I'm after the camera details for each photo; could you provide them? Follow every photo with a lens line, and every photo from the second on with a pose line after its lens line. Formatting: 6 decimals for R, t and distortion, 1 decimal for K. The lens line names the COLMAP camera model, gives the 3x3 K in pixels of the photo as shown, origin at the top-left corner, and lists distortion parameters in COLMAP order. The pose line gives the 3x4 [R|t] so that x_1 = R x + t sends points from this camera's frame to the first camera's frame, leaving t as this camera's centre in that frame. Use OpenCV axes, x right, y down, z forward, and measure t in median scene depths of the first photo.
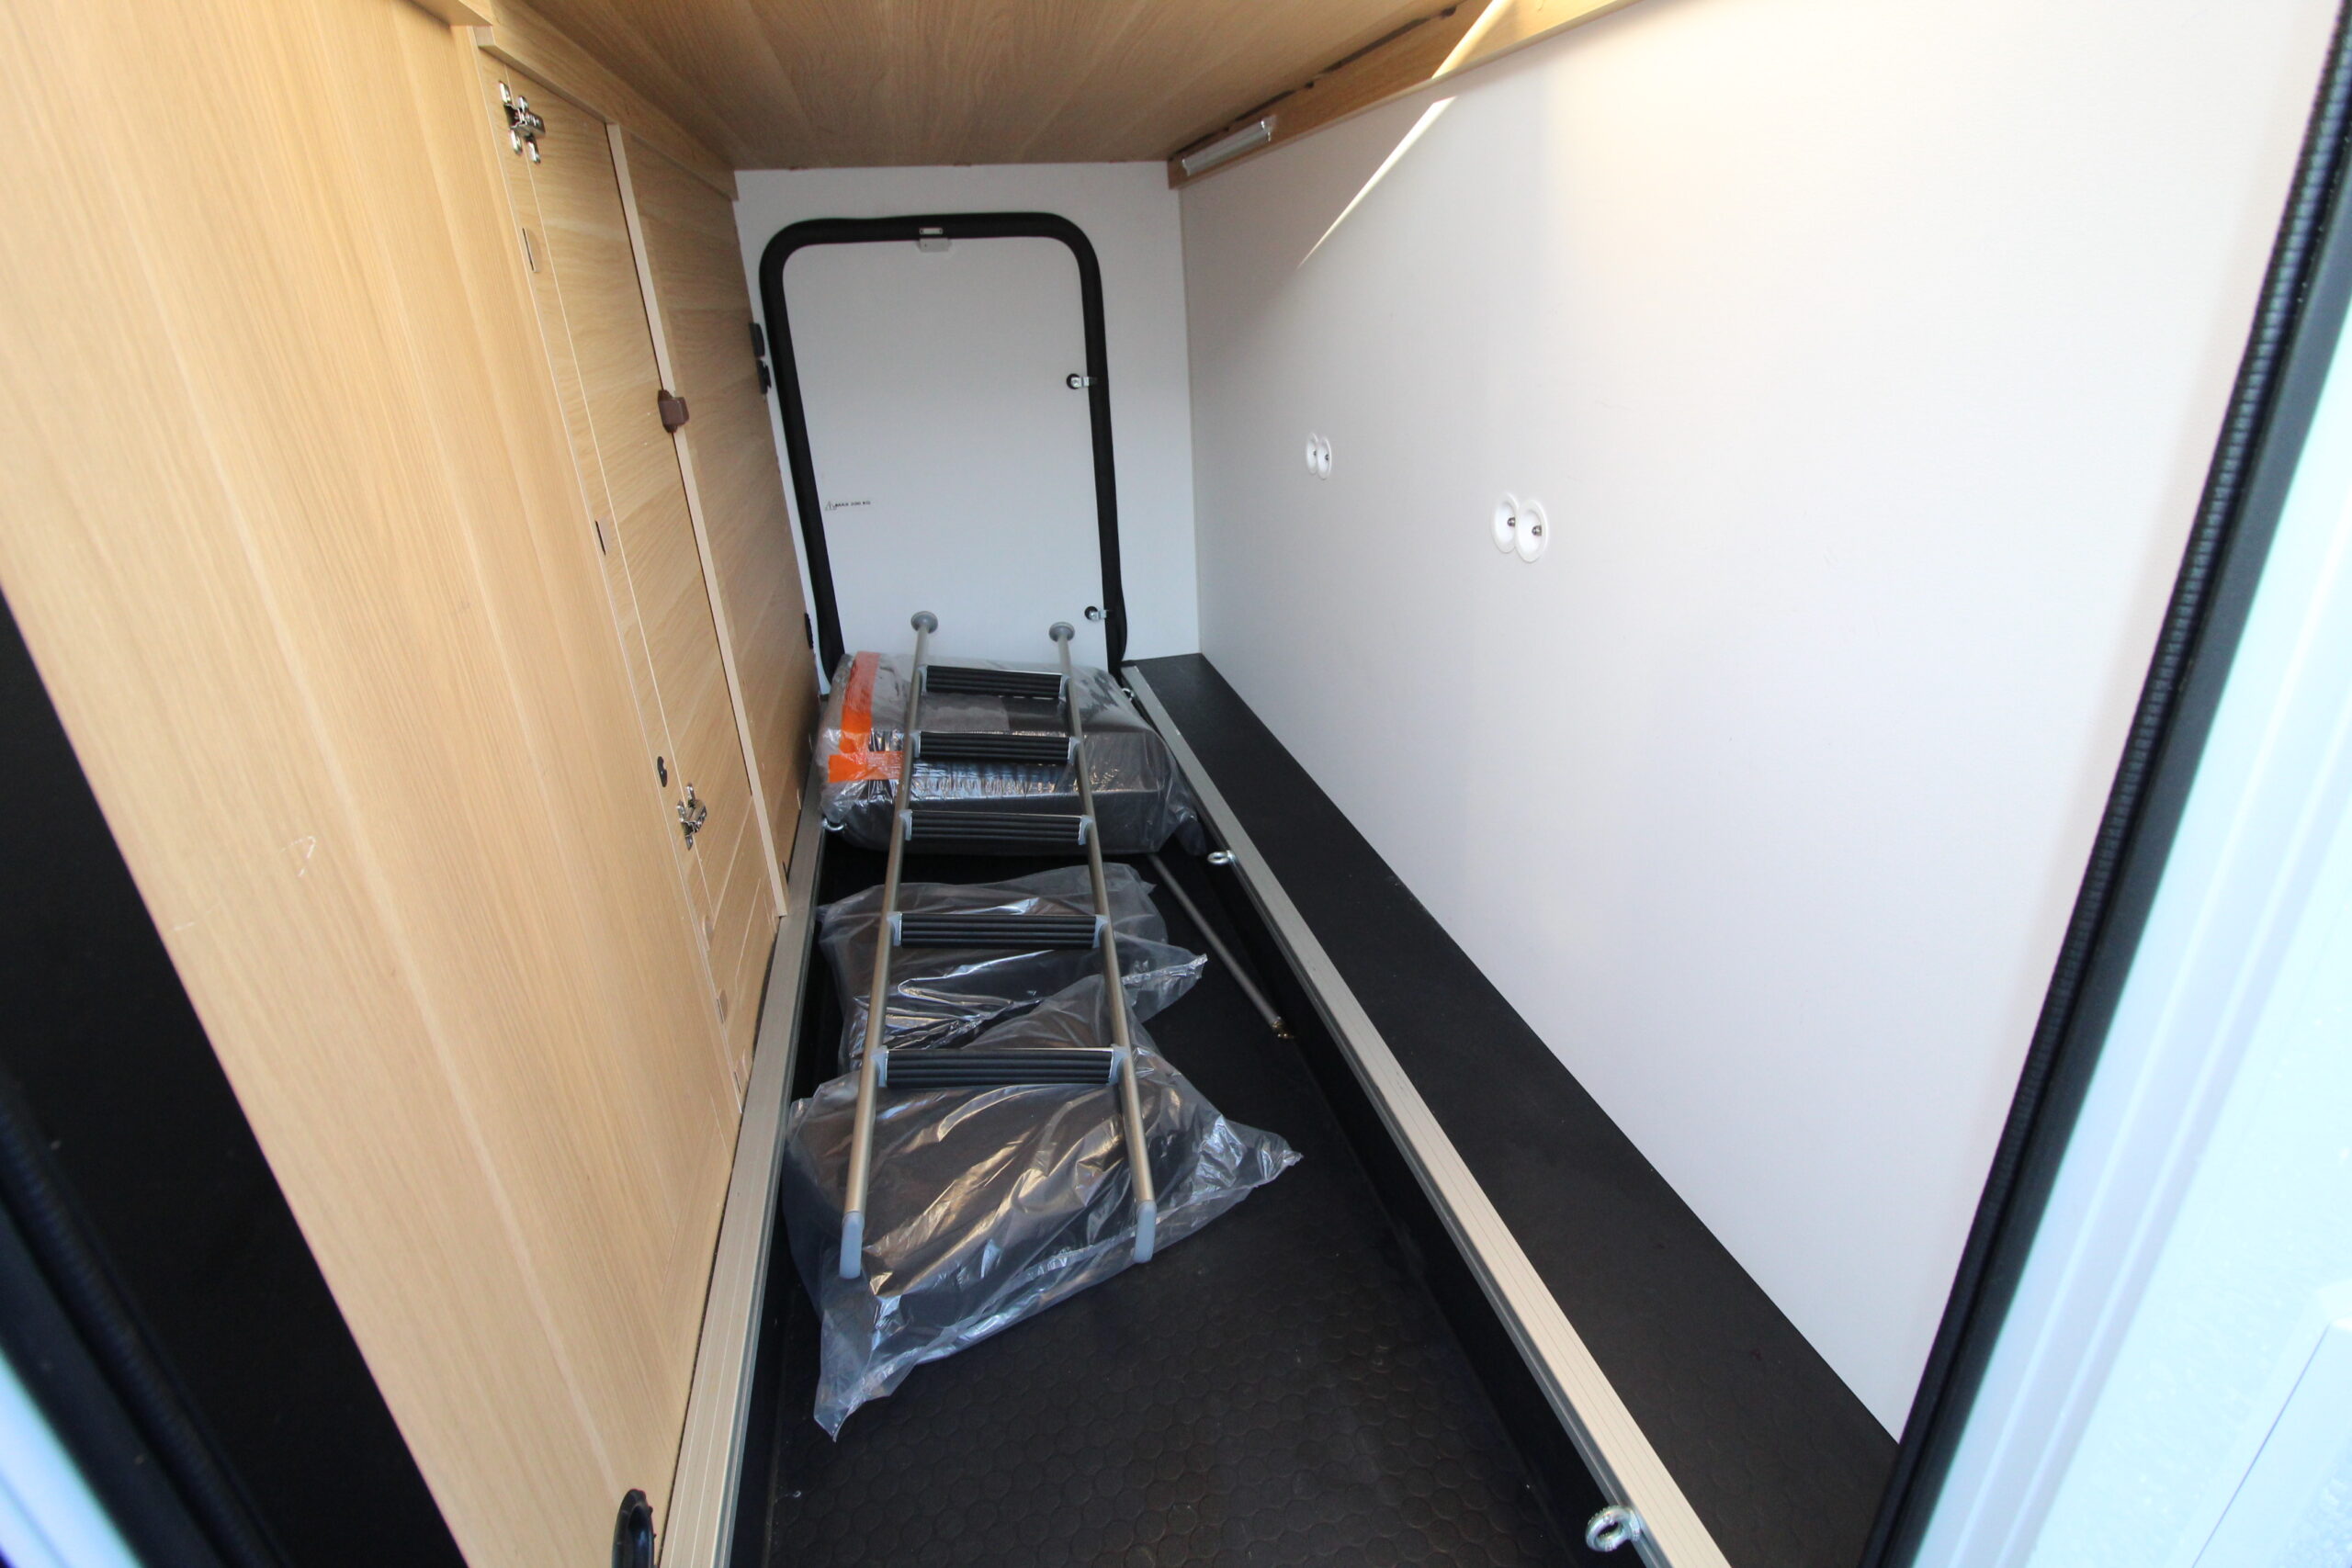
lens RADIAL K [[1090.4, 0, 1180.3], [0, 1090.4, 765.4], [0, 0, 1]] dist [-0.007863, -0.008177]
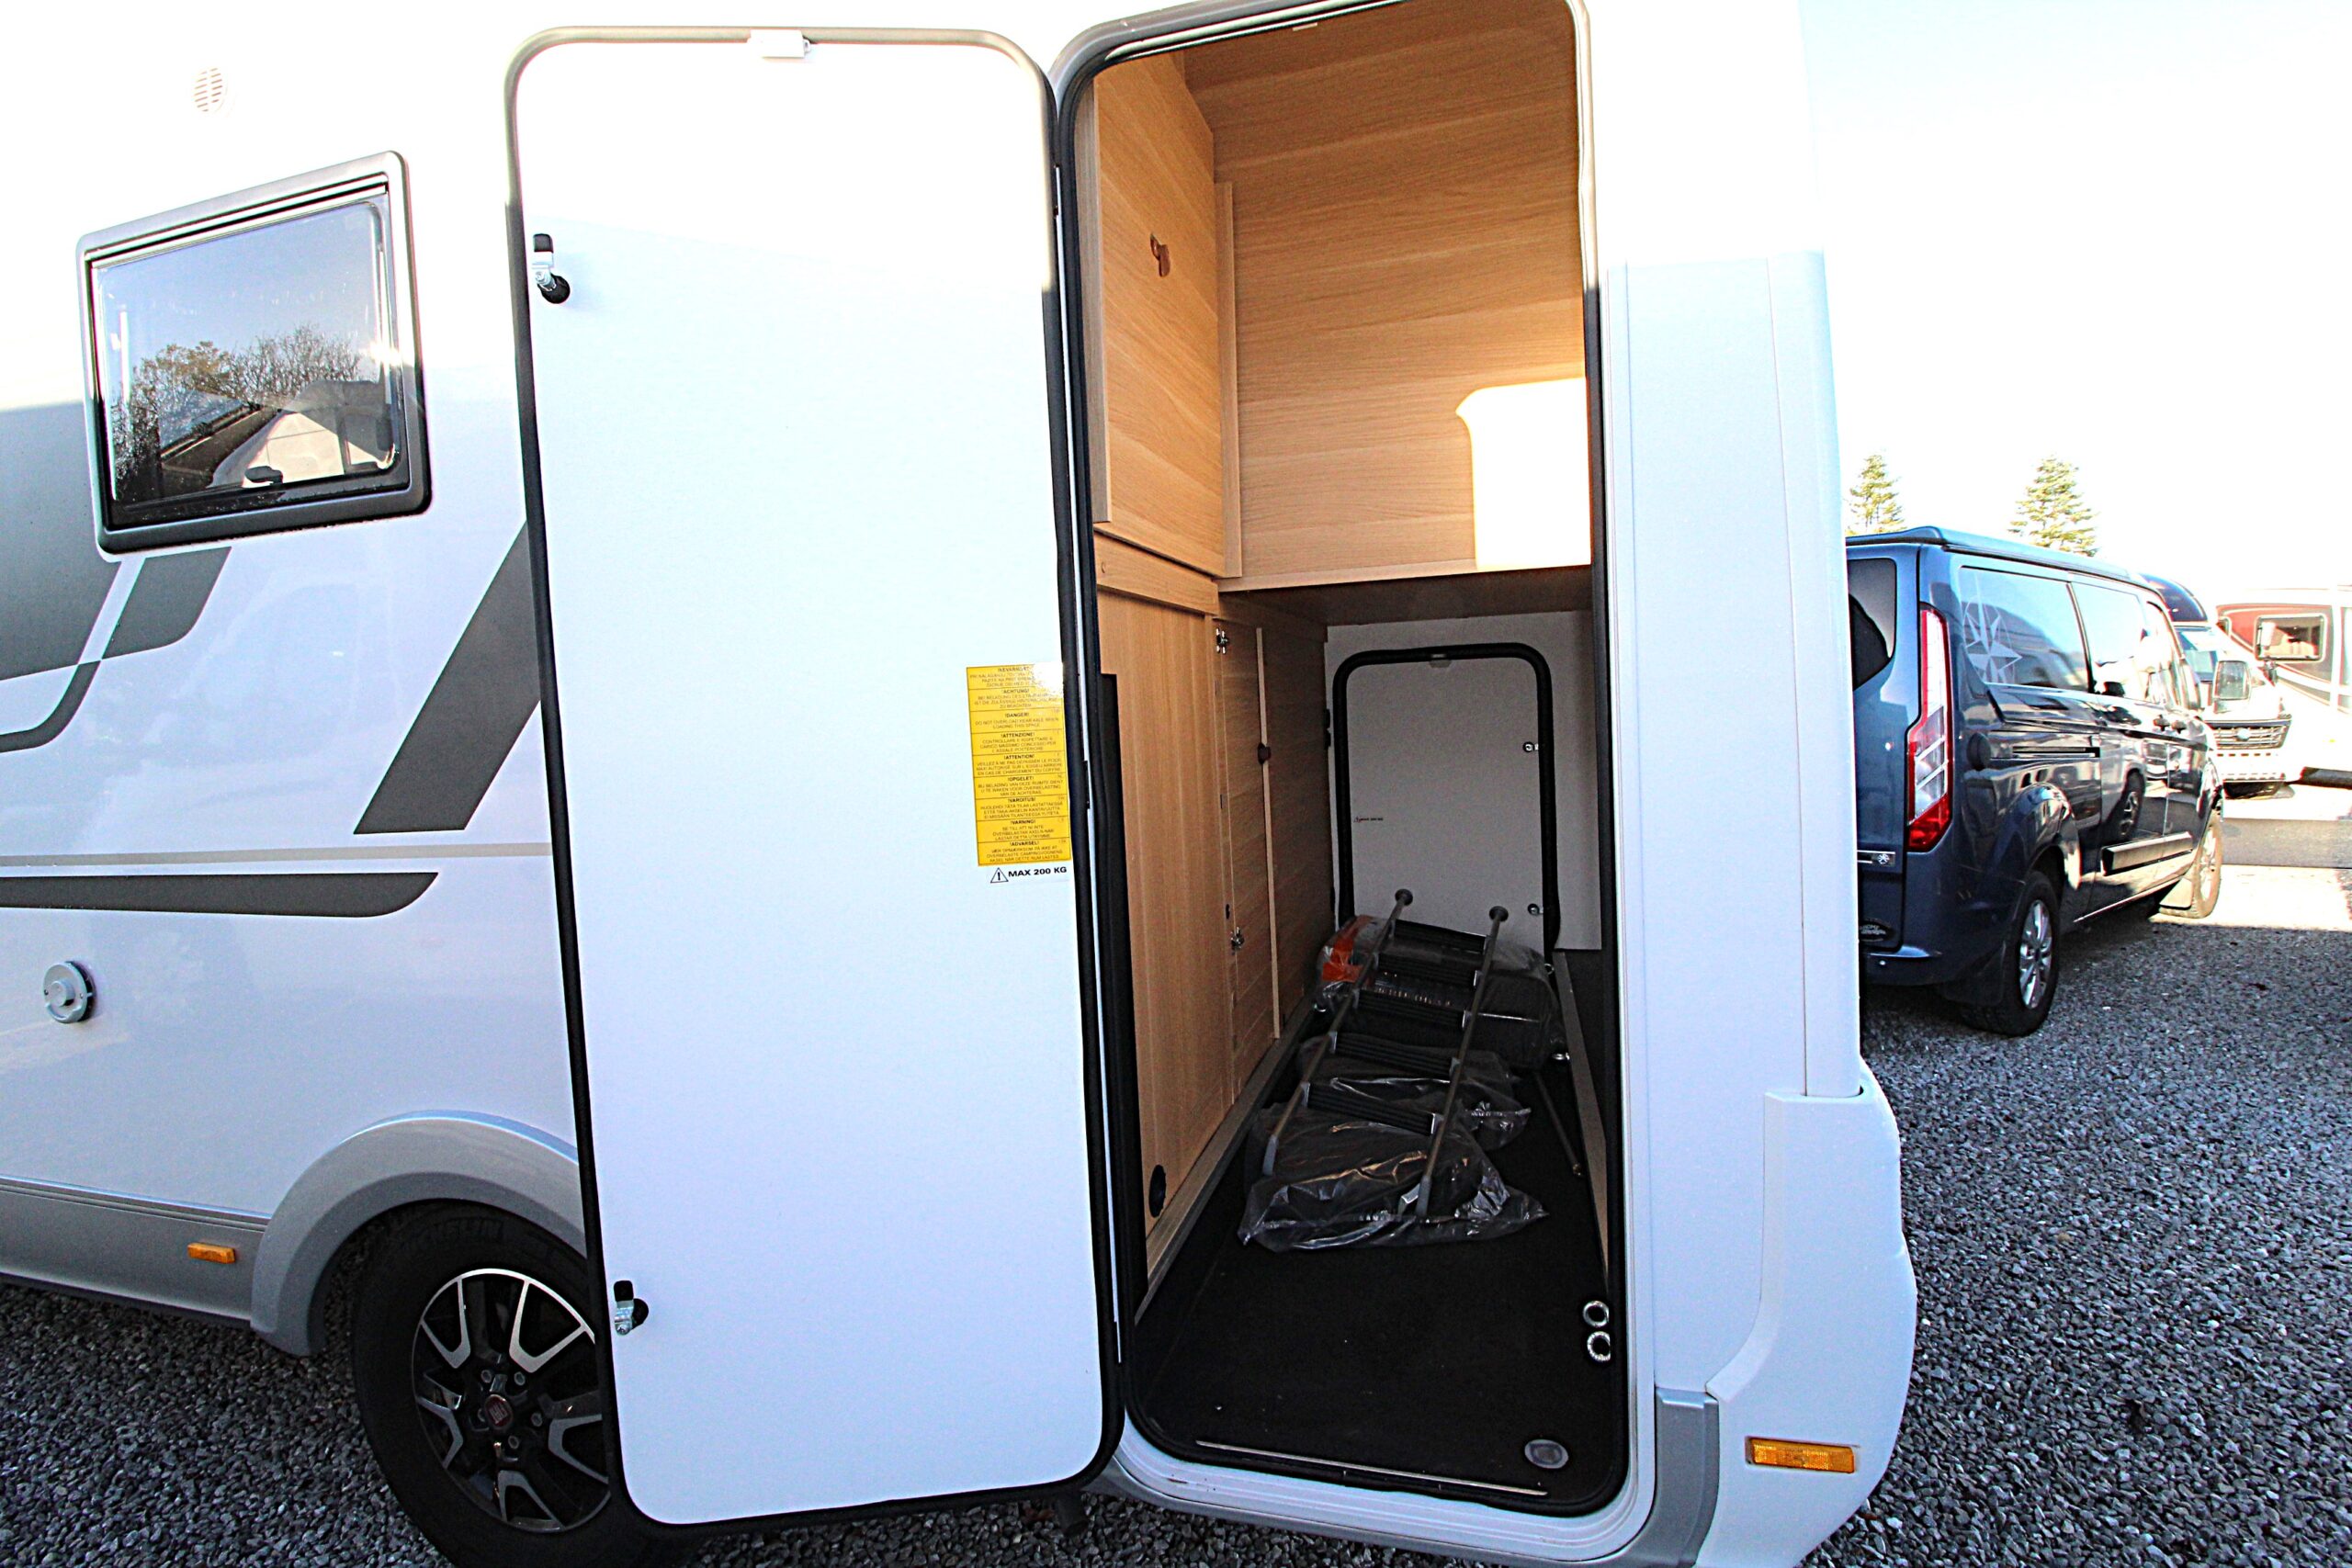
lens RADIAL K [[1090.4, 0, 1180.3], [0, 1090.4, 772.7], [0, 0, 1]] dist [-0.007863, -0.008177]
pose [[0.865031, 0.033651, -0.500589, 0.252456], [-0.188444, 0.946488, -0.262009, 0.163459], [0.464984, 0.320979, 0.825083, -0.446554]]
